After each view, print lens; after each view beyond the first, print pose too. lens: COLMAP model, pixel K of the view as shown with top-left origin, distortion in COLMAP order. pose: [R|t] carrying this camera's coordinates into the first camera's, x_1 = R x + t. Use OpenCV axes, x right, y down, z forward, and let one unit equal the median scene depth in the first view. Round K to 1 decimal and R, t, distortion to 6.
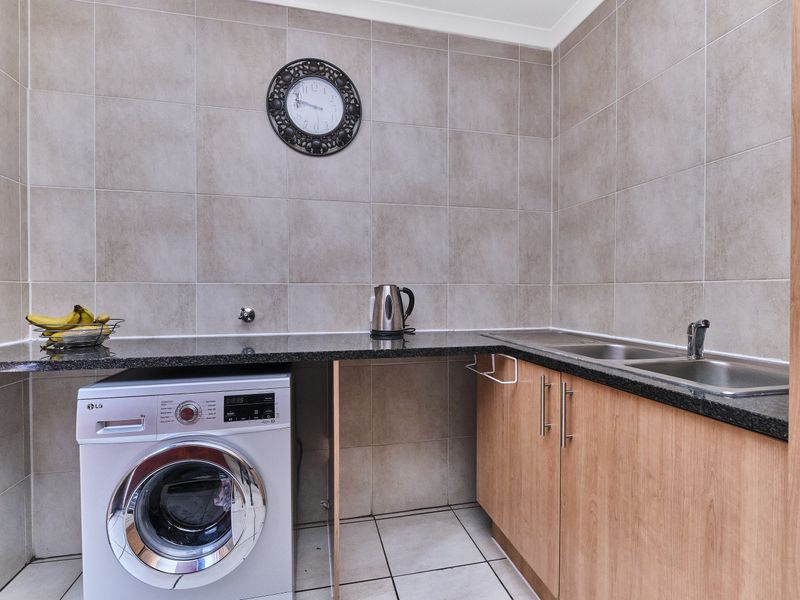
lens RADIAL K [[403.4, 0, 402.0], [0, 403.4, 295.3], [0, 0, 1]] dist [0.000292, -0.001706]
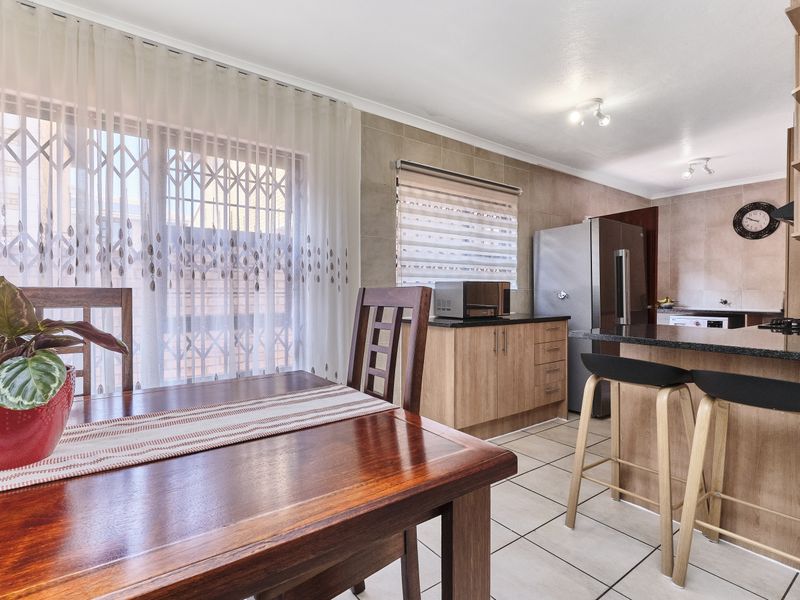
lens RADIAL K [[403.4, 0, 402.7], [0, 403.4, 297.2], [0, 0, 1]] dist [0.000292, -0.001706]
pose [[0.394624, 0.019778, -0.918630, 1.254656], [-0.008947, 0.999804, 0.017682, -0.008300], [0.918799, 0.001242, 0.394724, -2.056701]]
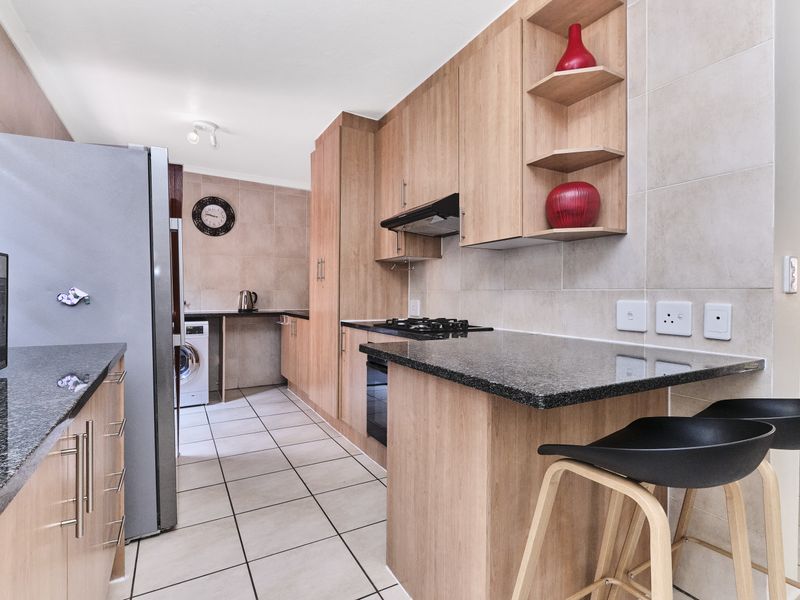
lens RADIAL K [[403.4, 0, 398.2], [0, 403.4, 298.2], [0, 0, 1]] dist [0.000292, -0.001706]
pose [[0.963194, 0.006118, 0.268736, 0.198130], [-0.007266, 0.999968, 0.003275, 0.004784], [-0.268707, -0.005107, 0.963208, -1.609738]]
